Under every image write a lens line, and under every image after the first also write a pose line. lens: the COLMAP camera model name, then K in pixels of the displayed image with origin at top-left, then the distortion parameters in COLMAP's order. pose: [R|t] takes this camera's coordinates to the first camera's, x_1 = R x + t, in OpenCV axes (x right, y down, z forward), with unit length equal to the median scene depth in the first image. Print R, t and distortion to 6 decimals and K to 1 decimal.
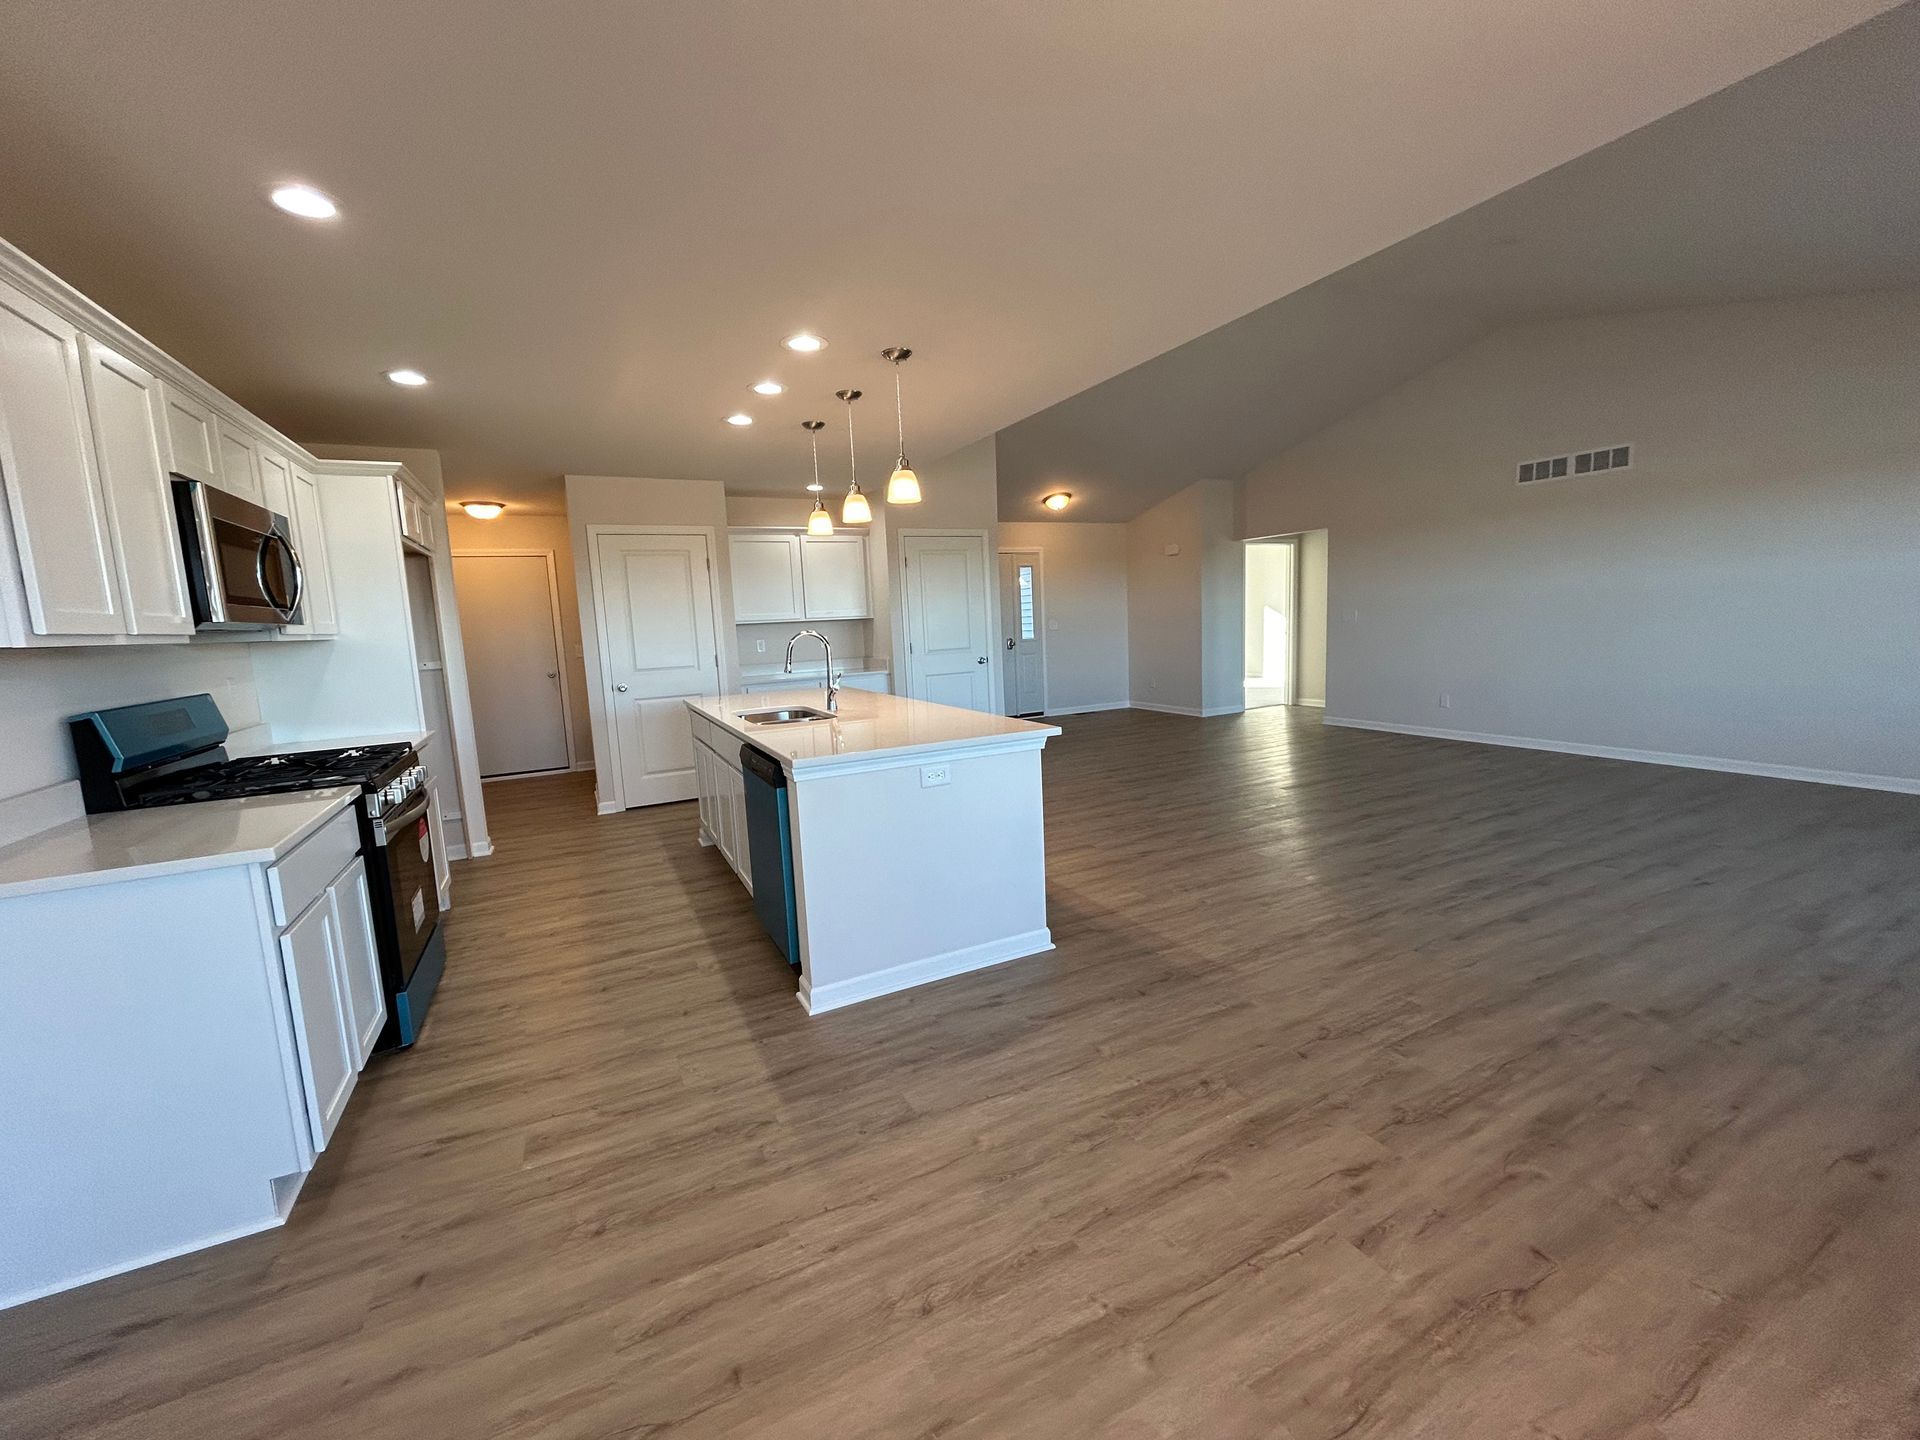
lens RADIAL K [[771.5, 0, 959.0], [0, 771.5, 716.2], [0, 0, 1]] dist [-0.000500, 0.000294]
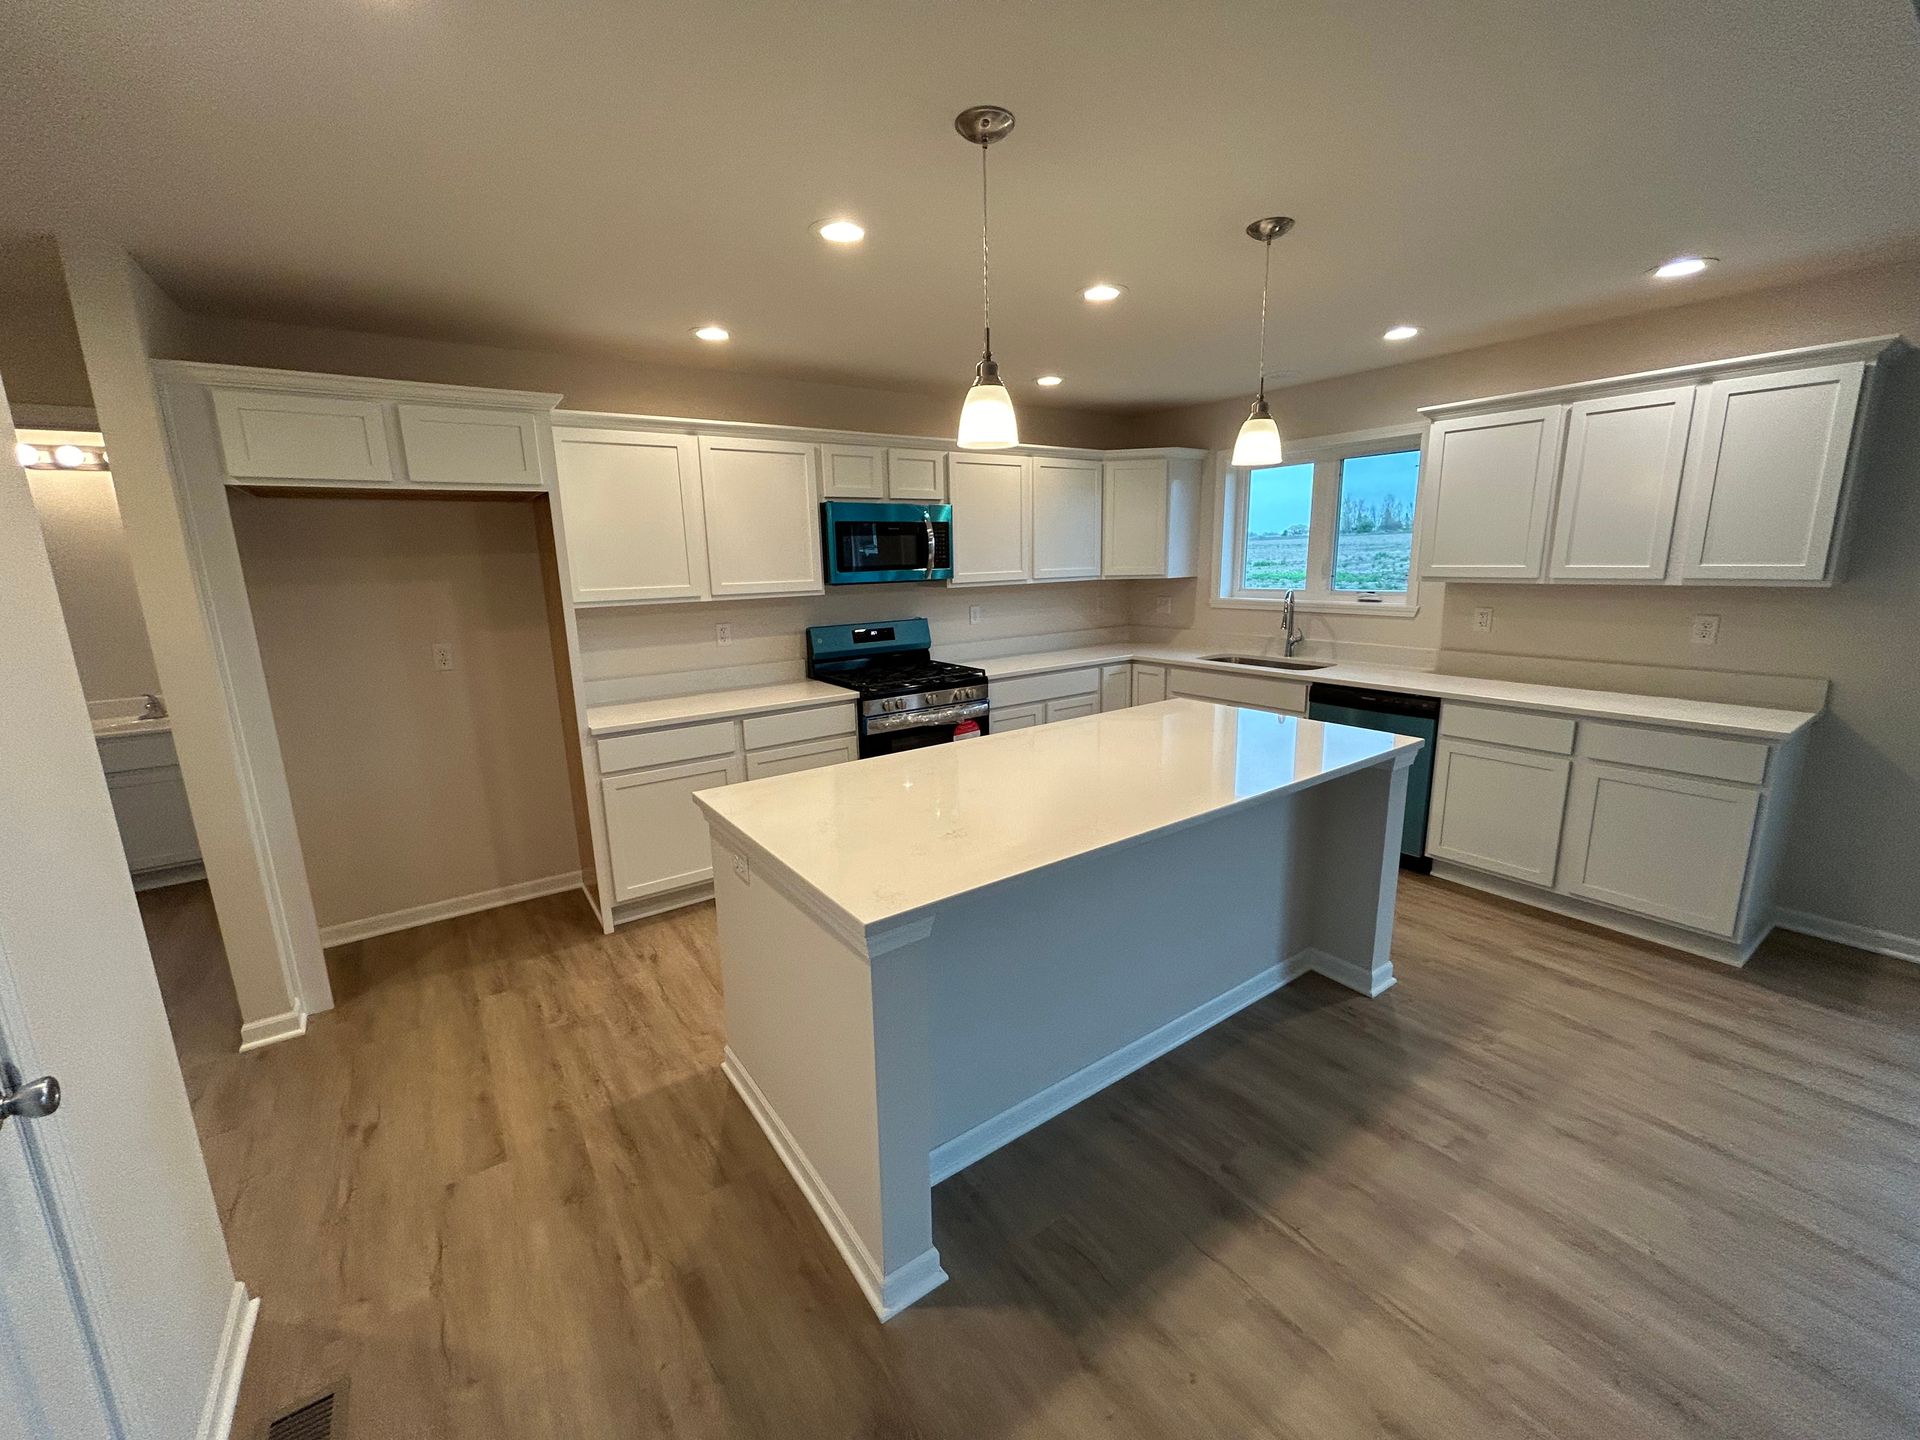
lens RADIAL K [[771.5, 0, 959.0], [0, 771.5, 716.2], [0, 0, 1]] dist [-0.000500, 0.000294]
pose [[0.119311, 0.236837, -0.964196, 0.631198], [-0.103774, 0.968788, 0.225124, -0.194258], [0.987419, 0.073199, 0.140165, 0.809326]]
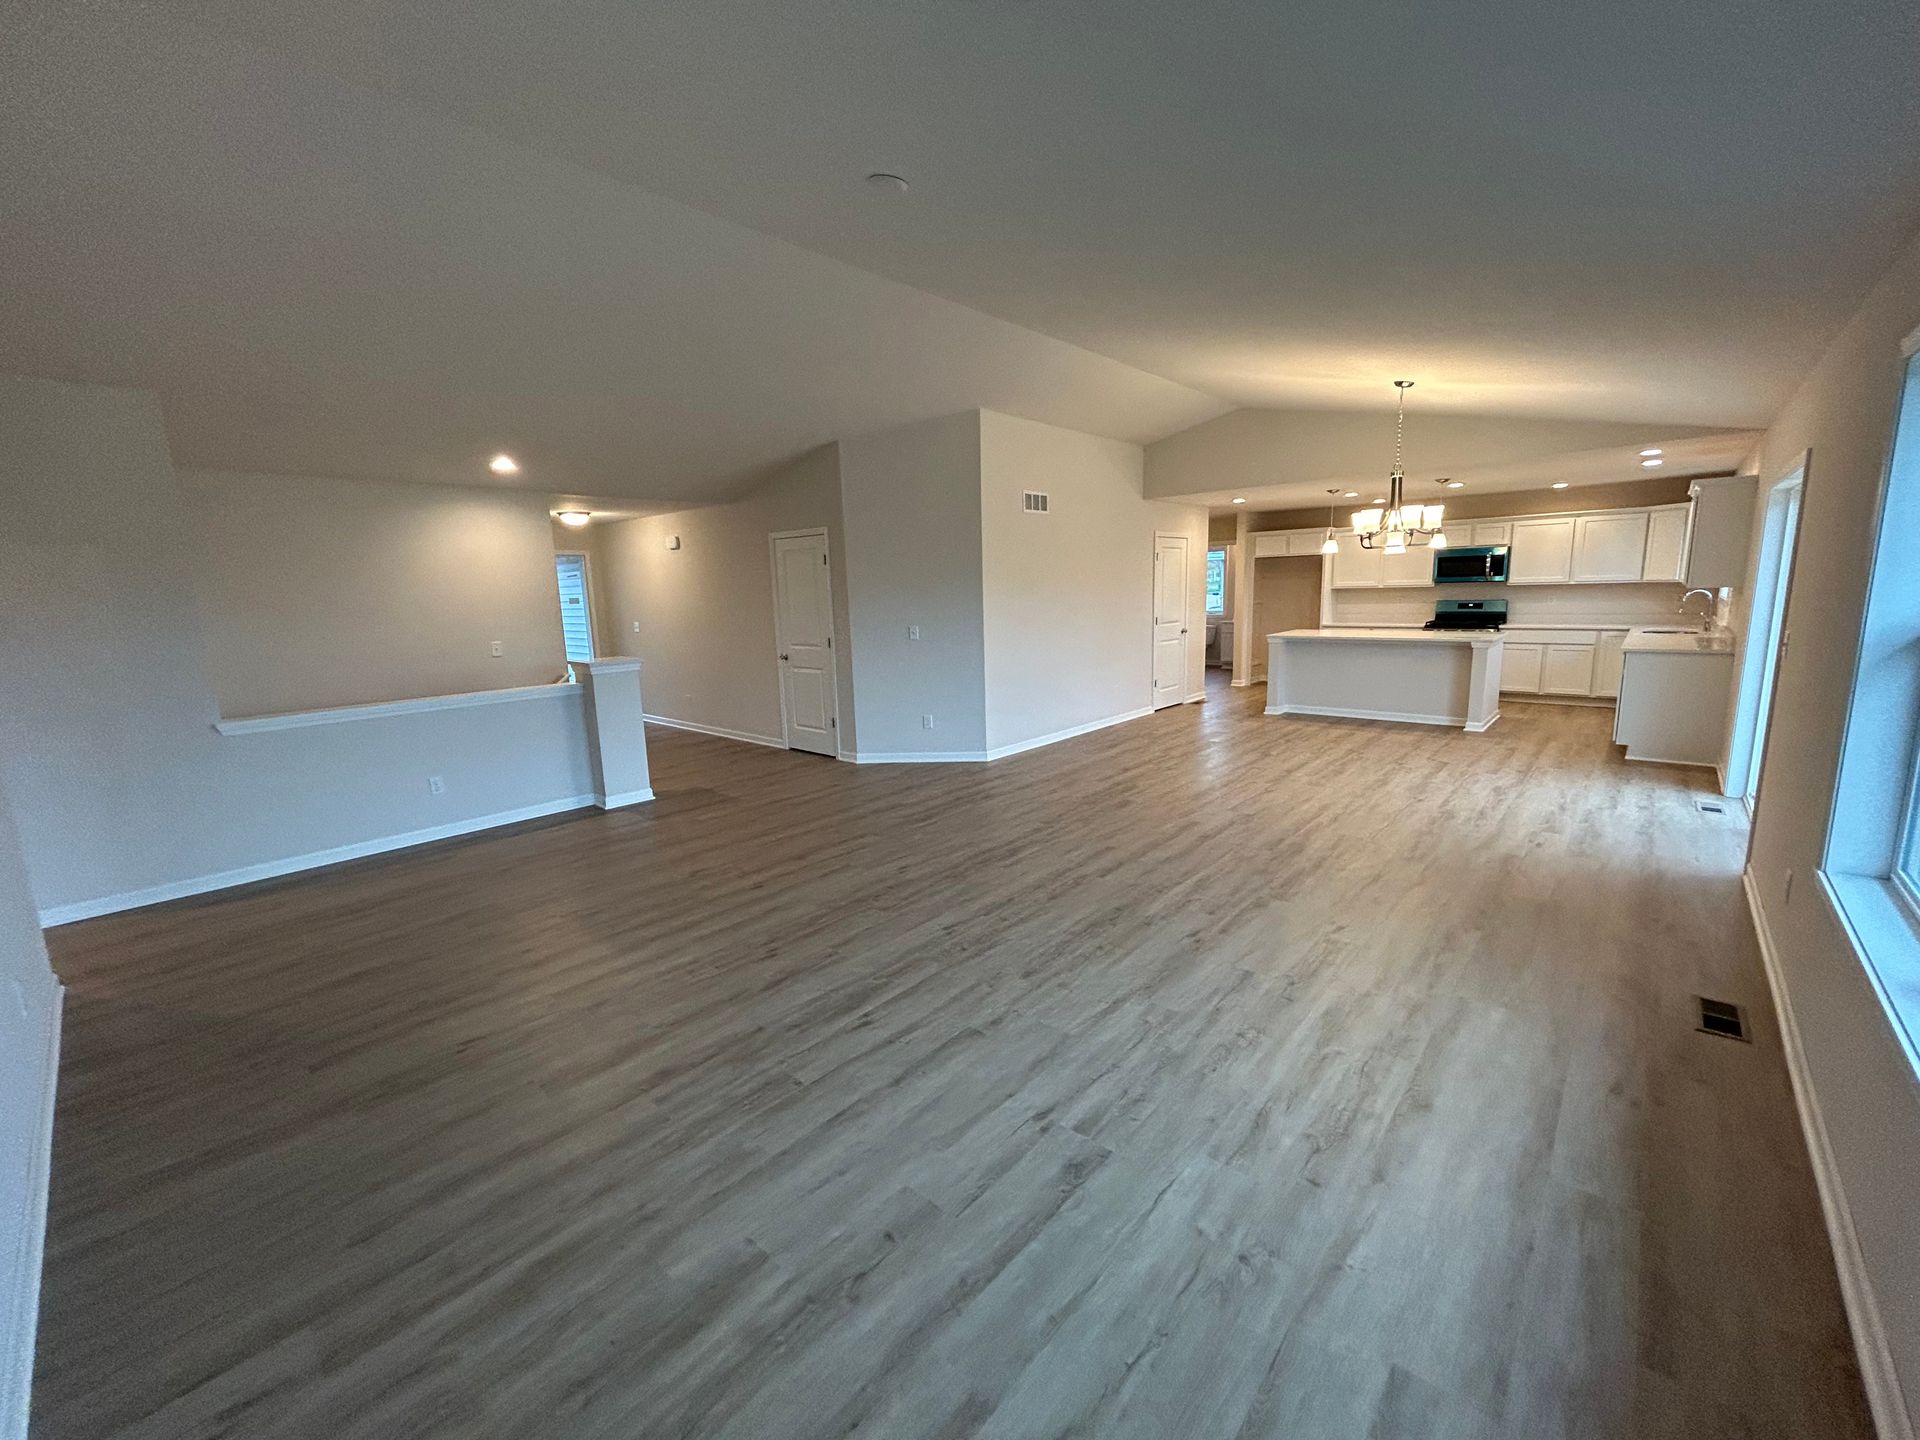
lens RADIAL K [[771.5, 0, 959.0], [0, 771.5, 716.2], [0, 0, 1]] dist [-0.000500, 0.000294]
pose [[-0.939255, 0.119896, -0.321597, 2.267533], [0.022006, 0.956111, 0.292179, -0.544987], [0.342513, 0.267353, -0.900670, 3.131906]]
